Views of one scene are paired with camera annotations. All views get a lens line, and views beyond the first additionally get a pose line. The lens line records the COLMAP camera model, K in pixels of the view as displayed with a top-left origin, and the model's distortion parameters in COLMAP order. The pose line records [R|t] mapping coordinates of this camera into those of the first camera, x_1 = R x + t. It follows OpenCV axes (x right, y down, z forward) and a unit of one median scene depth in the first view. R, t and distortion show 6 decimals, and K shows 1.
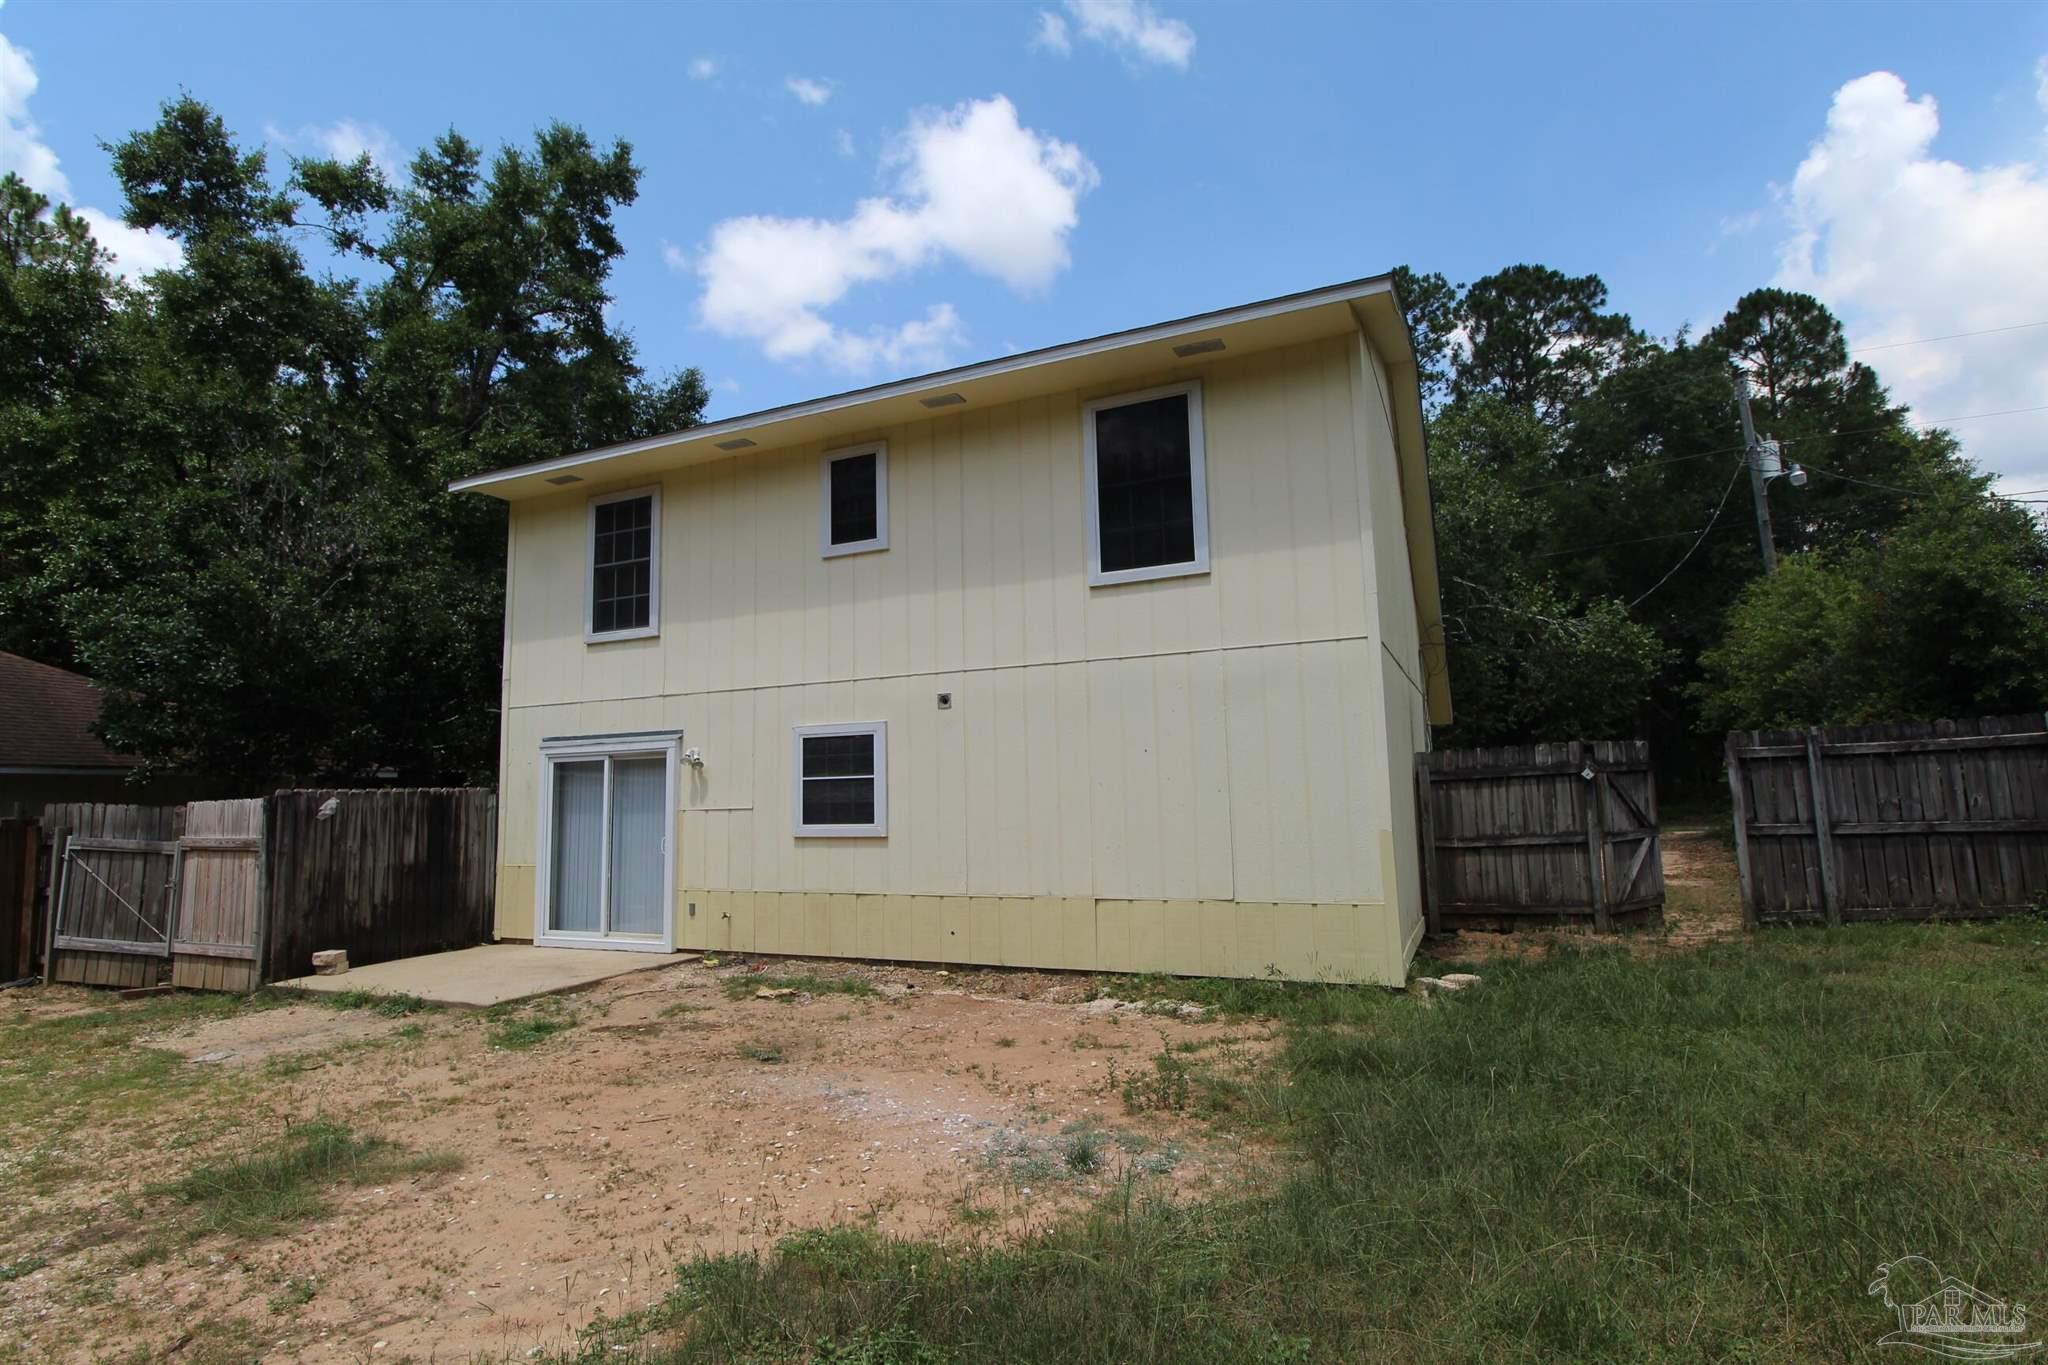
lens RADIAL K [[985.9, 0, 1030.7], [0, 985.9, 678.4], [0, 0, 1]] dist [-0.008011, -0.000434]
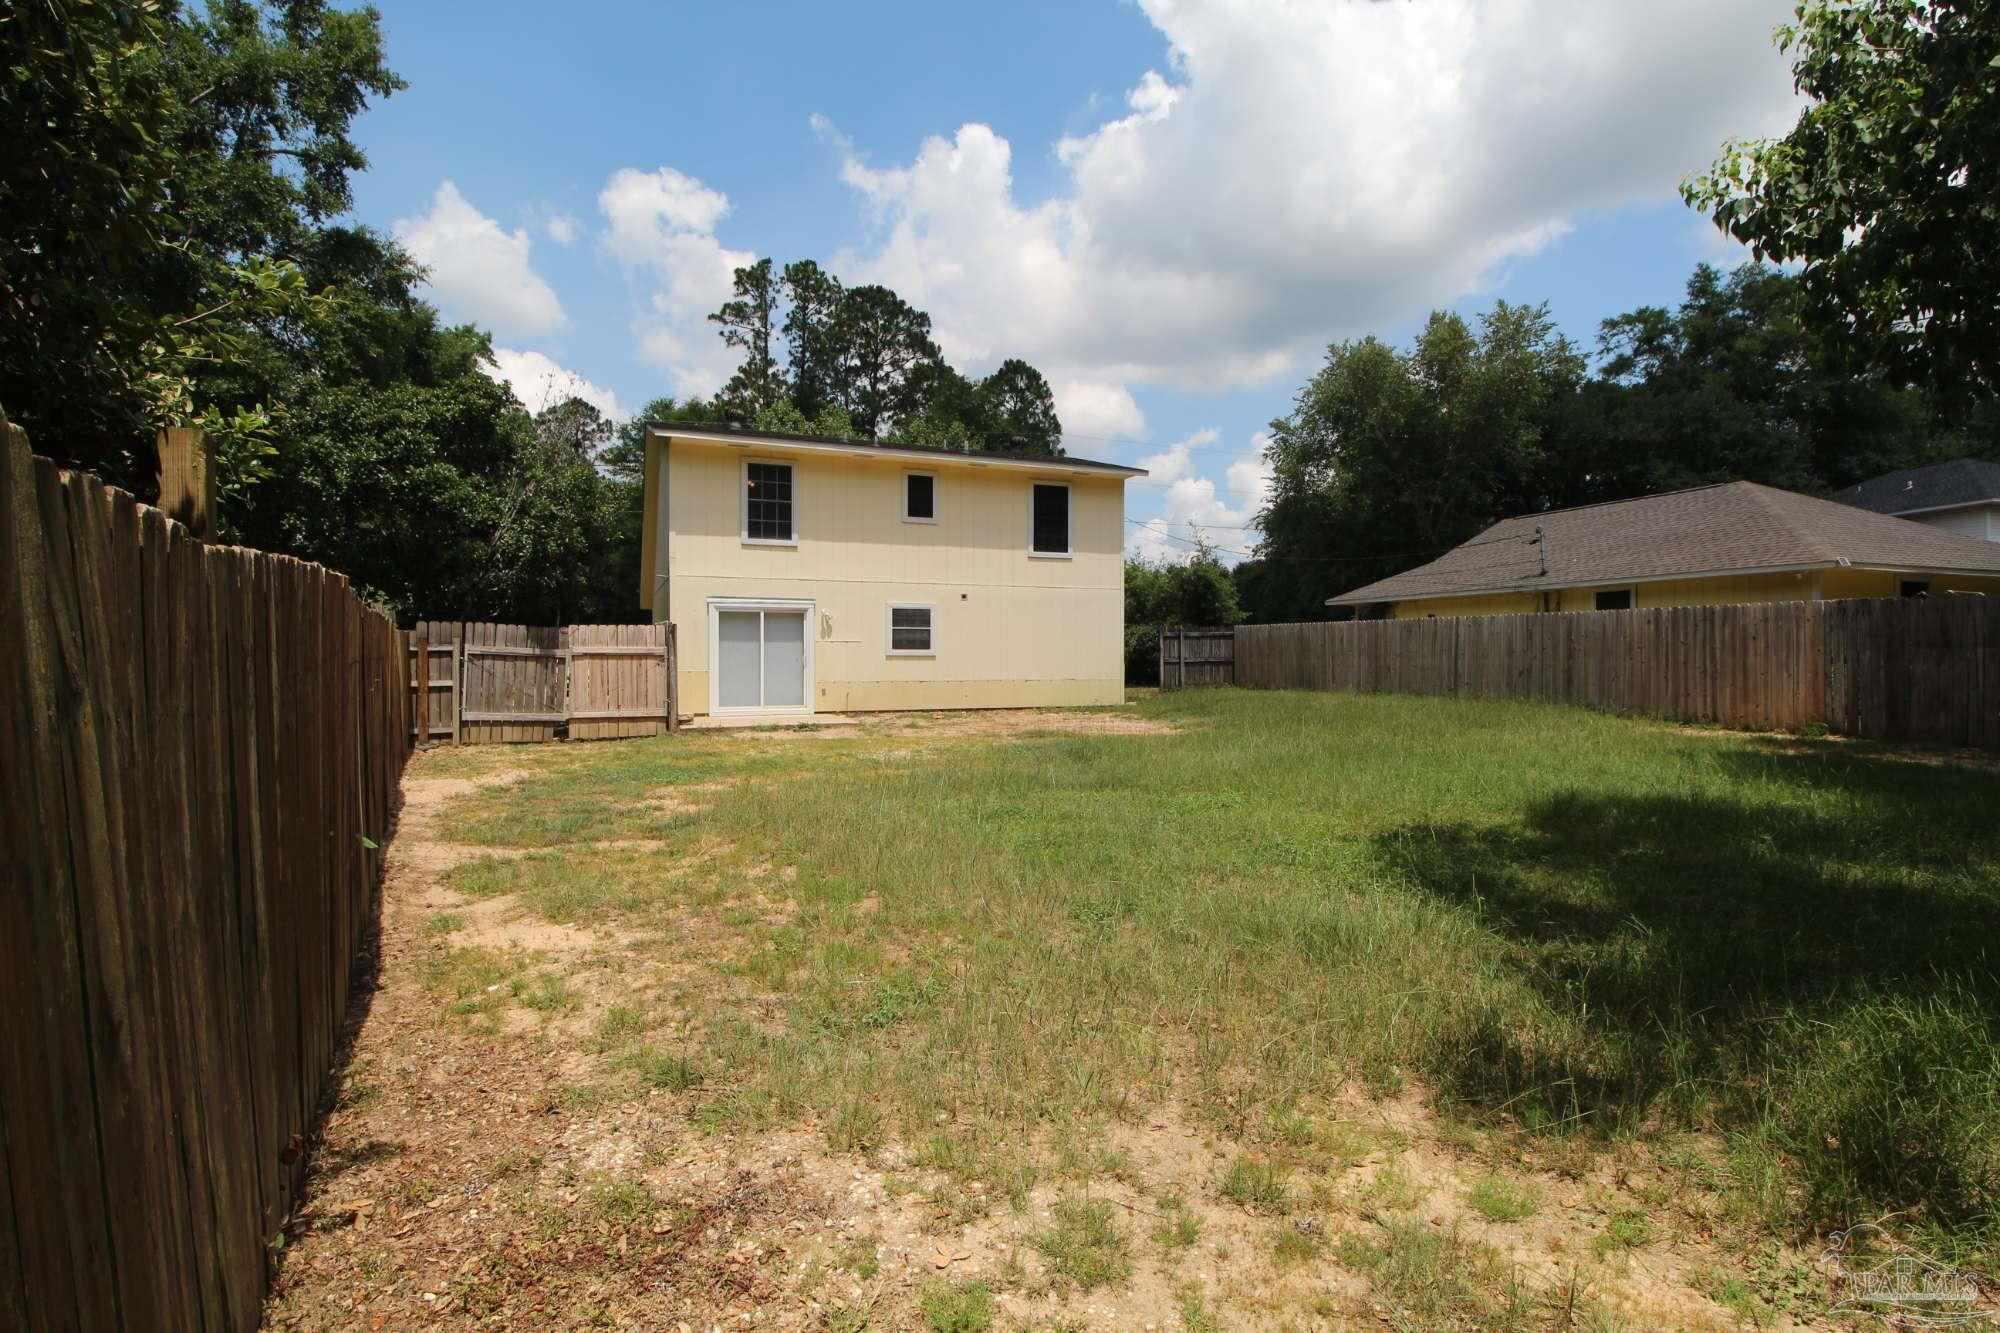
lens RADIAL K [[962.8, 0, 1006.5], [0, 962.8, 662.5], [0, 0, 1]] dist [-0.008011, -0.000434]
pose [[0.689340, 0.020206, 0.724156, -1.493907], [-0.099620, 0.992759, 0.067129, 0.013045], [-0.717555, -0.118415, 0.686361, -0.563812]]
